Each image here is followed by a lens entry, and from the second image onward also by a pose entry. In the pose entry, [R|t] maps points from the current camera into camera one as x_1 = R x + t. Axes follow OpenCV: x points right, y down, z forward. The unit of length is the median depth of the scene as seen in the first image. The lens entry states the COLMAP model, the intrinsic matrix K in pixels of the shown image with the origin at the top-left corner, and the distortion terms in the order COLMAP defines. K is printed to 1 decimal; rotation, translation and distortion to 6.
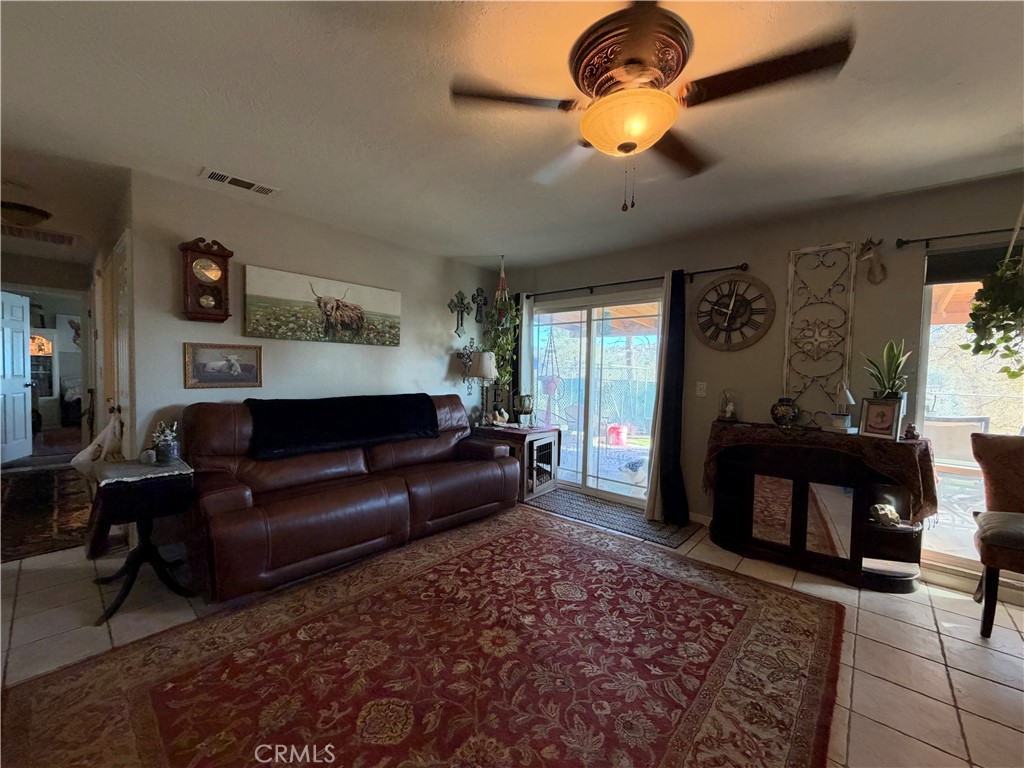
lens RADIAL K [[406.7, 0, 514.7], [0, 406.7, 382.7], [0, 0, 1]] dist [-0.001942, 0.000254]
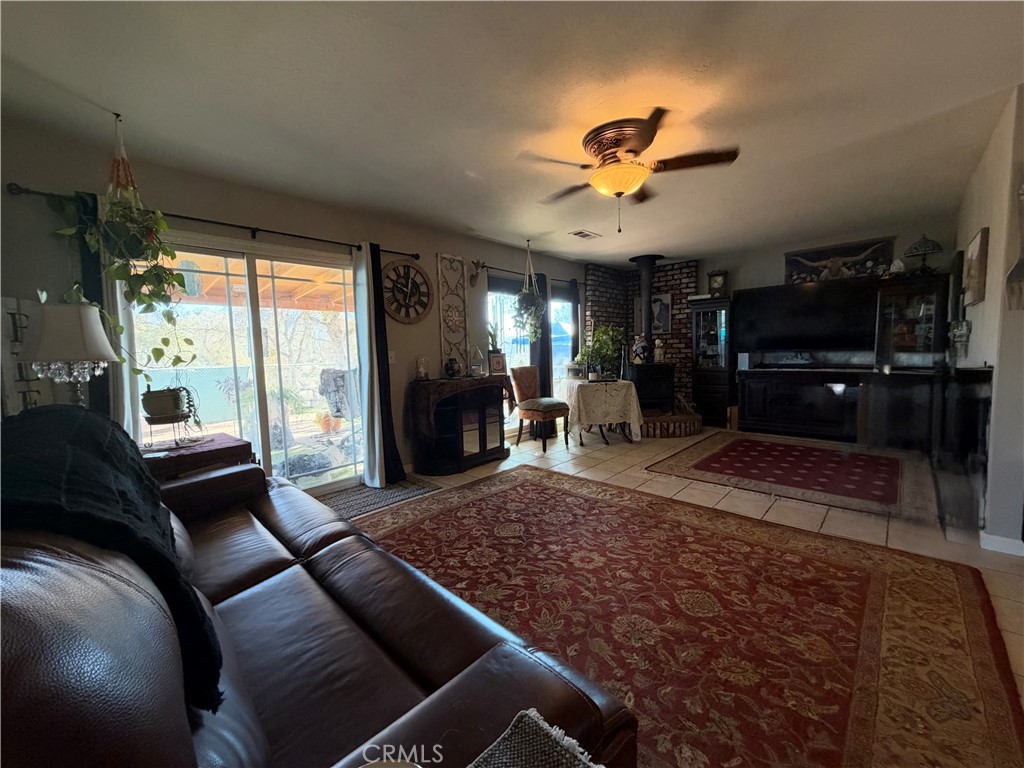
lens RADIAL K [[406.7, 0, 505.7], [0, 406.7, 381.2], [0, 0, 1]] dist [-0.001942, 0.000254]
pose [[0.048217, -0.099053, 0.993913, -0.889023], [0.064159, 0.993323, 0.095881, -0.007784], [-0.996774, 0.059145, 0.054250, 0.861106]]
